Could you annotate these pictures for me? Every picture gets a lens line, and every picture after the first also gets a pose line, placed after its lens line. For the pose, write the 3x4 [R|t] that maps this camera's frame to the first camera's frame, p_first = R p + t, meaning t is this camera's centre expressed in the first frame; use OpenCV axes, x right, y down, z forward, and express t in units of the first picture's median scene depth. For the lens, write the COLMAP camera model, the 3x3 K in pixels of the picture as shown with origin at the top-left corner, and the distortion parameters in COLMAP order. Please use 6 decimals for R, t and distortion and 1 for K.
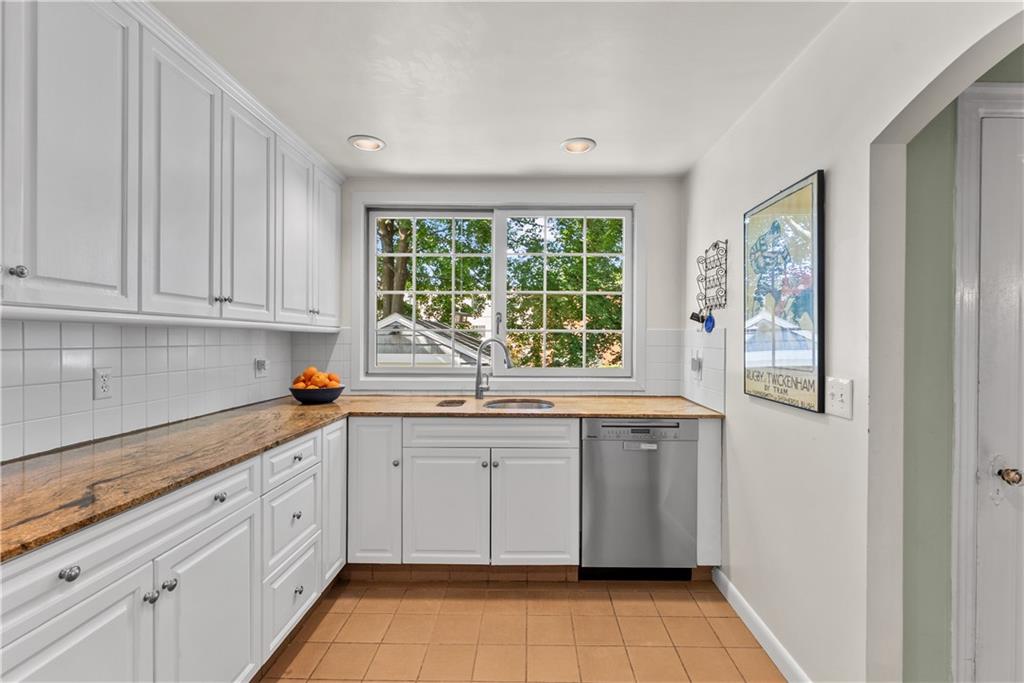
lens RADIAL K [[454.6, 0, 516.0], [0, 454.6, 343.7], [0, 0, 1]] dist [0.000534, 0.000083]
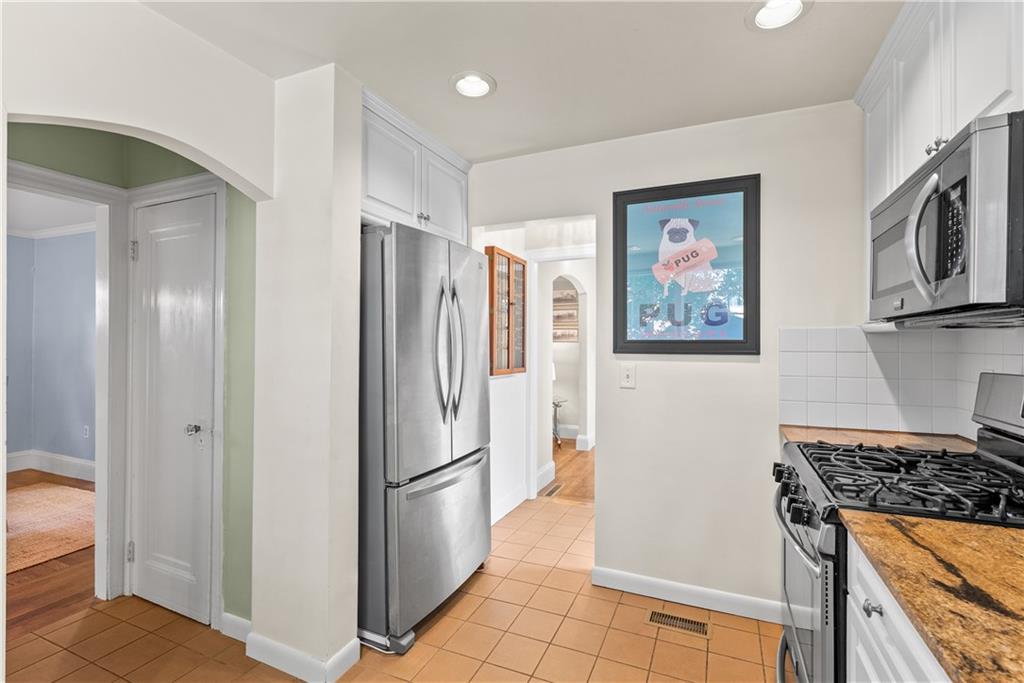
lens RADIAL K [[454.6, 0, 514.4], [0, 454.6, 342.6], [0, 0, 1]] dist [0.000534, 0.000083]
pose [[-0.921237, -0.005797, 0.388959, -0.622627], [-0.005235, 0.999983, 0.002504, -0.006829], [-0.388967, 0.000271, -0.921251, 1.891345]]
